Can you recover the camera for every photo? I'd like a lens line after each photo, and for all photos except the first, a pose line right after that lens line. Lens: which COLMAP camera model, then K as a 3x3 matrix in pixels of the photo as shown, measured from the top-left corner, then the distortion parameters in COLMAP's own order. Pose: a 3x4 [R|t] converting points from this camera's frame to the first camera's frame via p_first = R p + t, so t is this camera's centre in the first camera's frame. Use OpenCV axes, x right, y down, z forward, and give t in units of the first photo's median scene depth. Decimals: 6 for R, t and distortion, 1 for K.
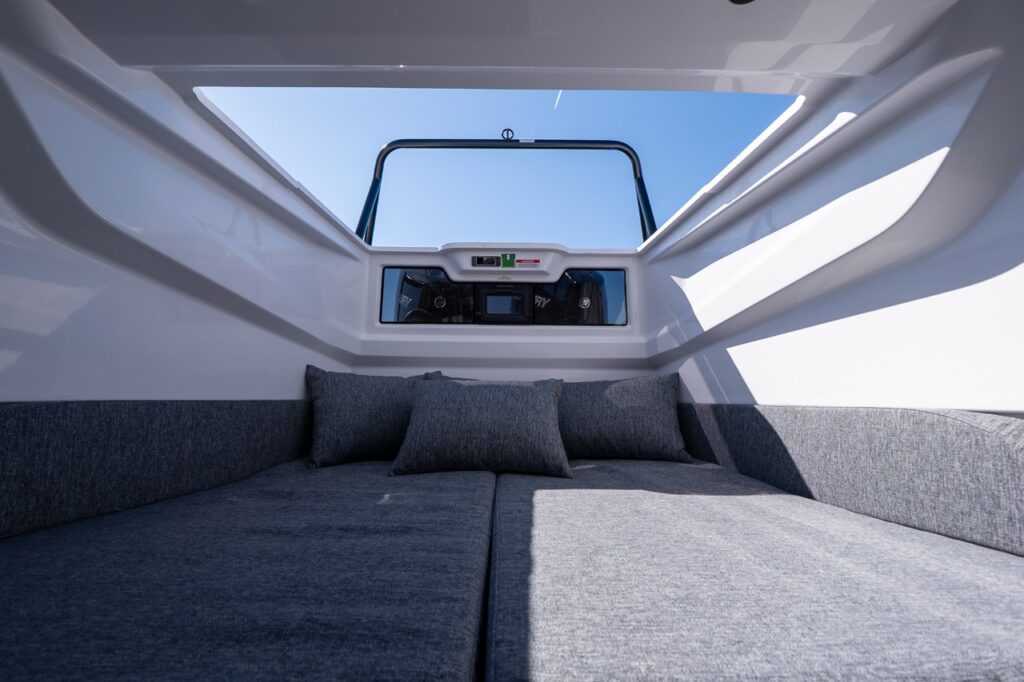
lens RADIAL K [[427.6, 0, 512.0], [0, 427.6, 341.0], [0, 0, 1]] dist [-0.003479, -0.000715]
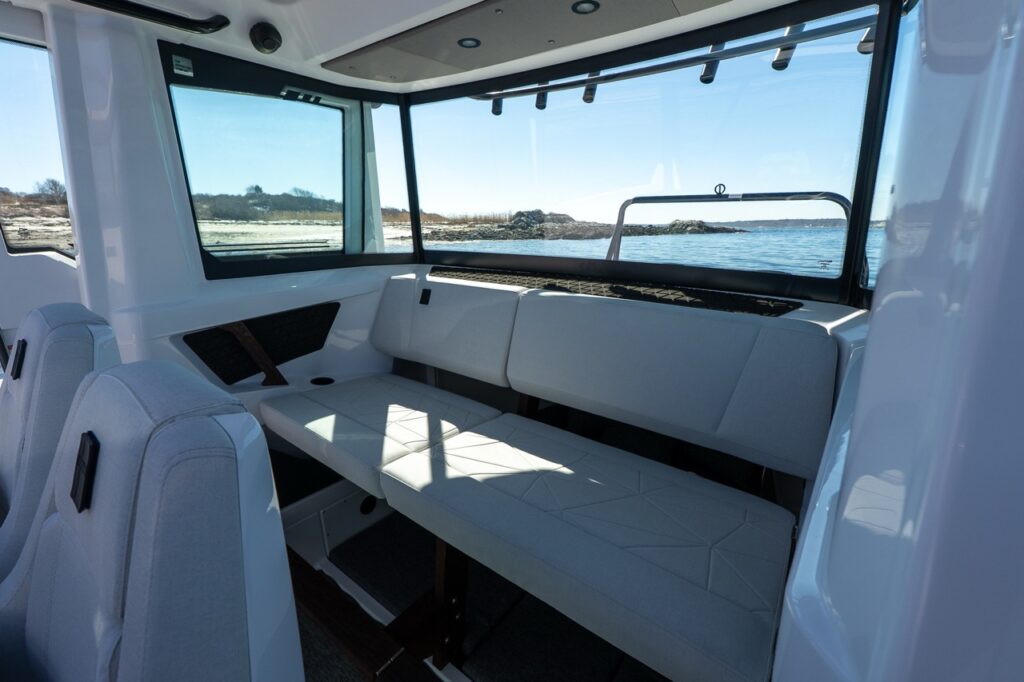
lens RADIAL K [[434.8, 0, 513.2], [0, 434.8, 337.6], [0, 0, 1]] dist [-0.002919, 0.000290]
pose [[0.794332, 0.159469, -0.586179, 0.824113], [0.052362, 0.943366, 0.327596, -1.356975], [0.605222, -0.290914, 0.740996, -1.083062]]
